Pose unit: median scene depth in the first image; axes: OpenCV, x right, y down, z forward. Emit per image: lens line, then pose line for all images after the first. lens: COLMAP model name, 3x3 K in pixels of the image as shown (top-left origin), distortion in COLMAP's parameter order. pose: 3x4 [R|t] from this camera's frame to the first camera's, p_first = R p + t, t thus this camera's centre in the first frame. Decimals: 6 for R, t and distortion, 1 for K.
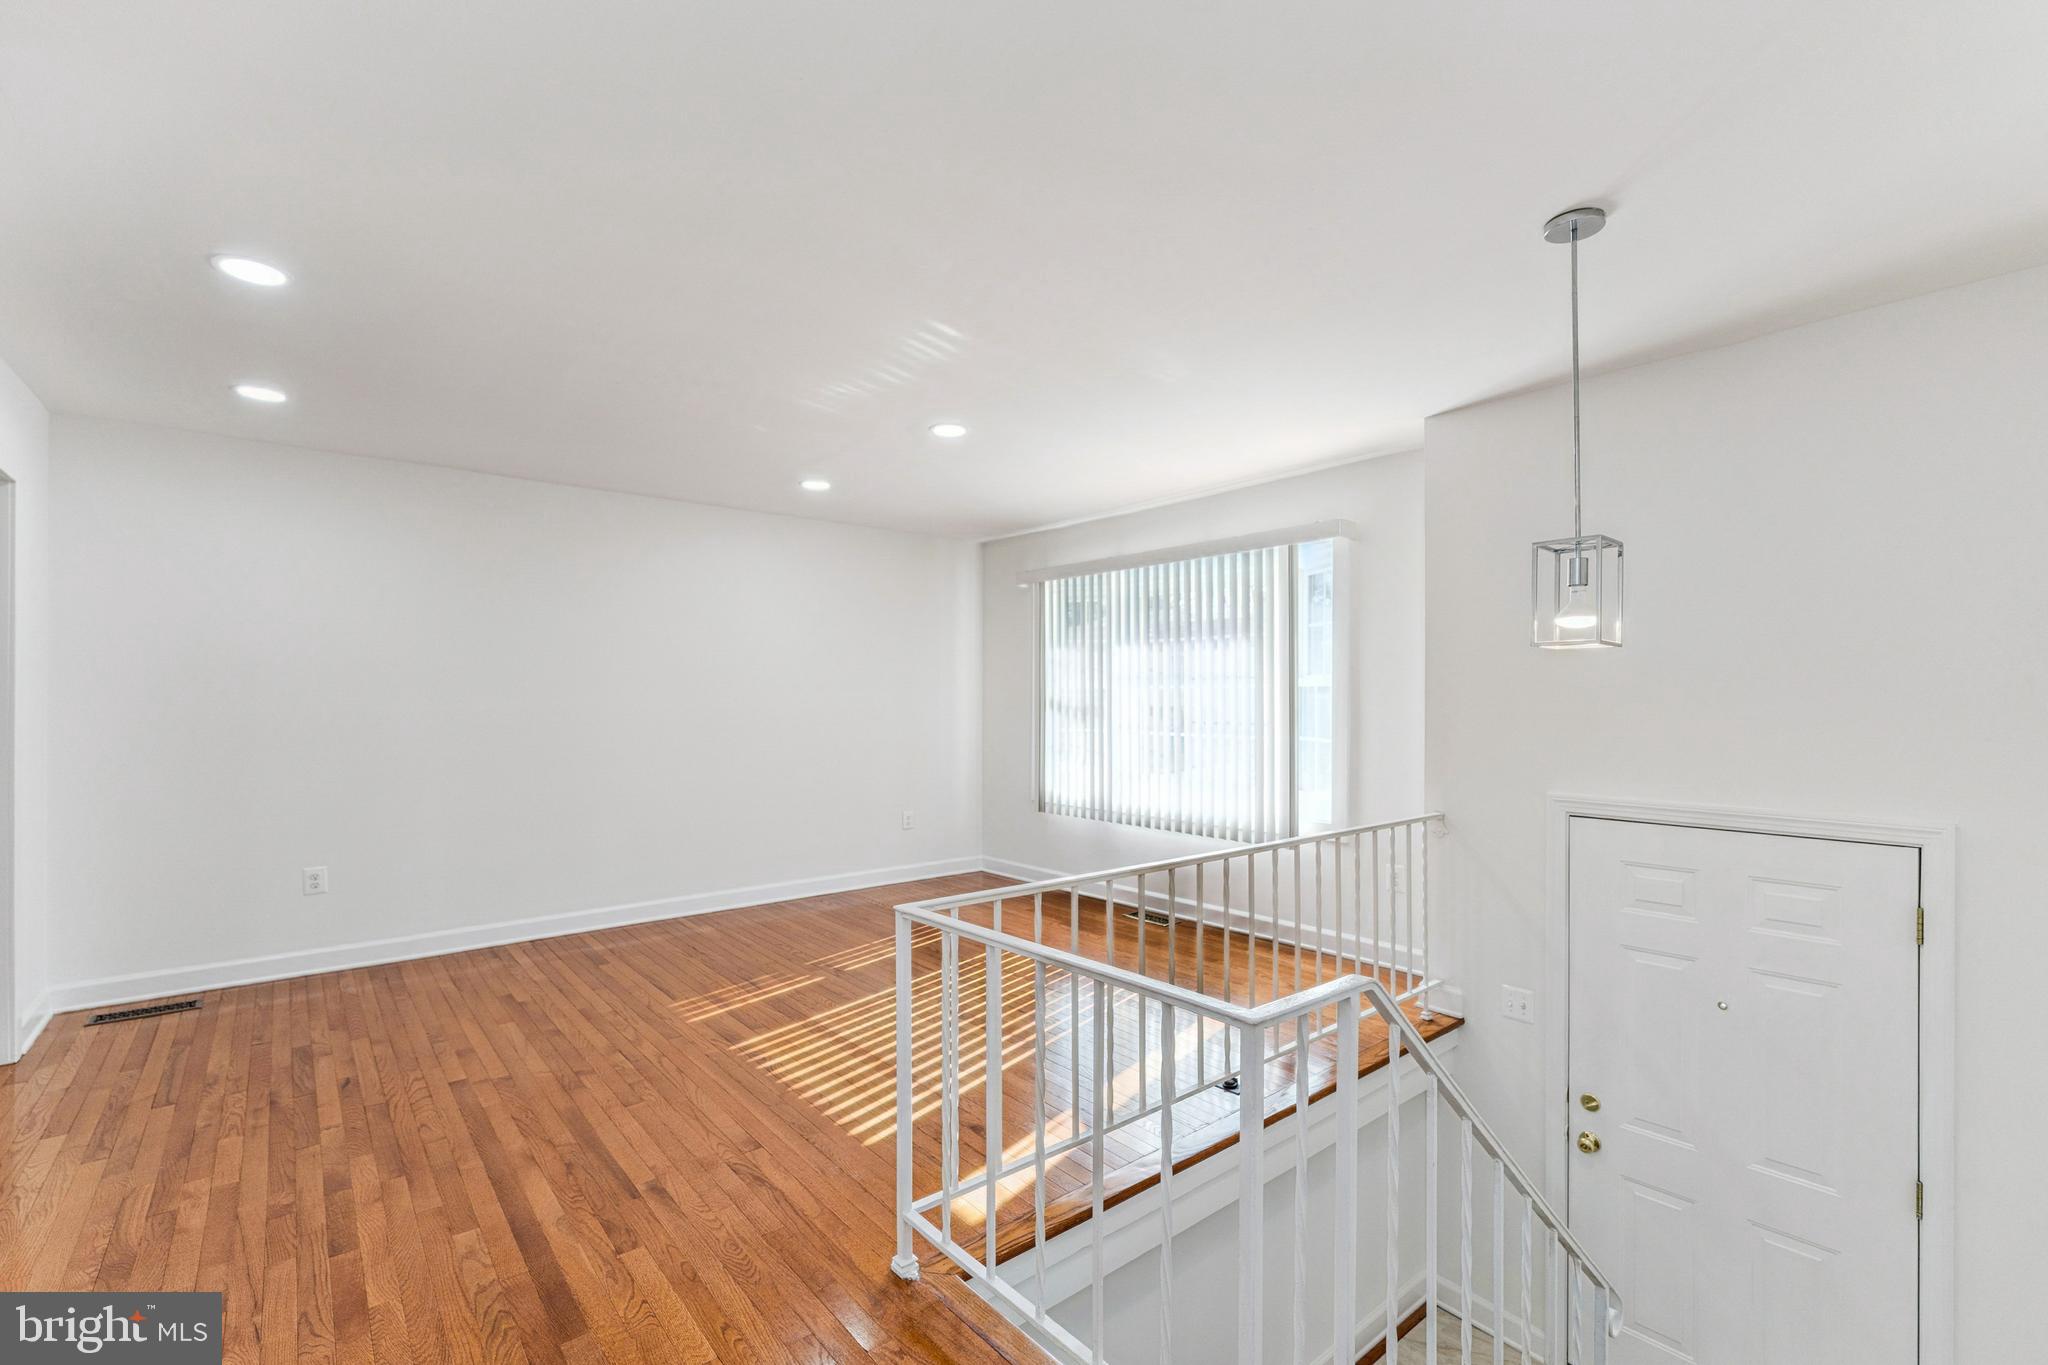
lens RADIAL K [[915.7, 0, 1024.0], [0, 915.7, 682.5], [0, 0, 1]] dist [-0.003719, -0.000417]
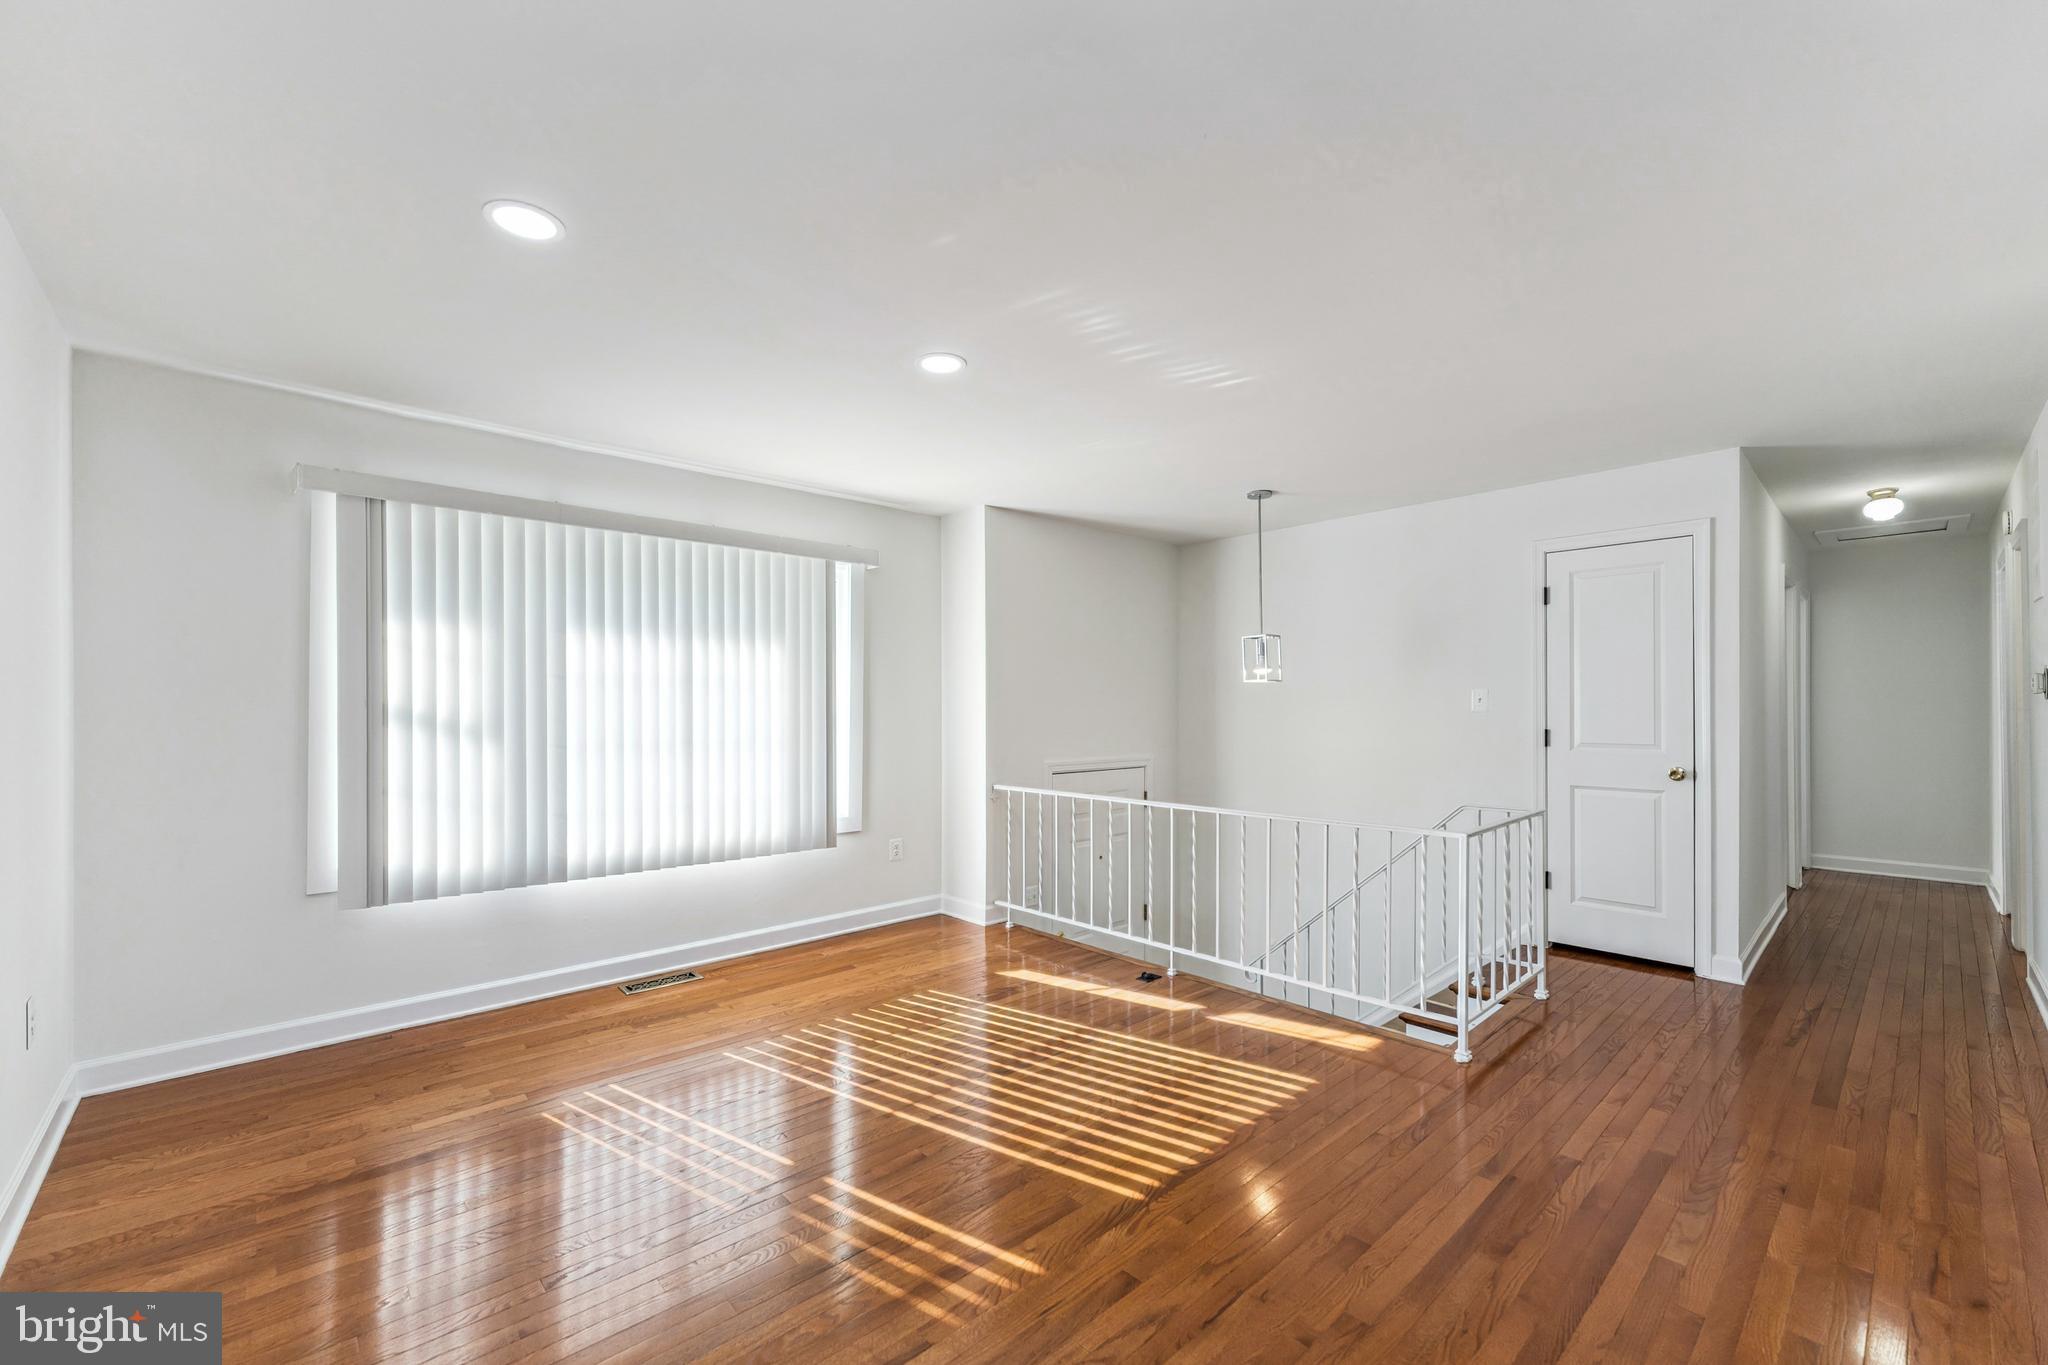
lens RADIAL K [[823.0, 0, 1022.3], [0, 823.0, 698.5], [0, 0, 1]] dist [0.001300, 0.000475]
pose [[-0.053726, -0.000985, 0.998555, -0.686399], [-0.021538, 0.999768, -0.000172, 0.006894], [-0.998323, -0.021517, -0.053735, 0.827320]]
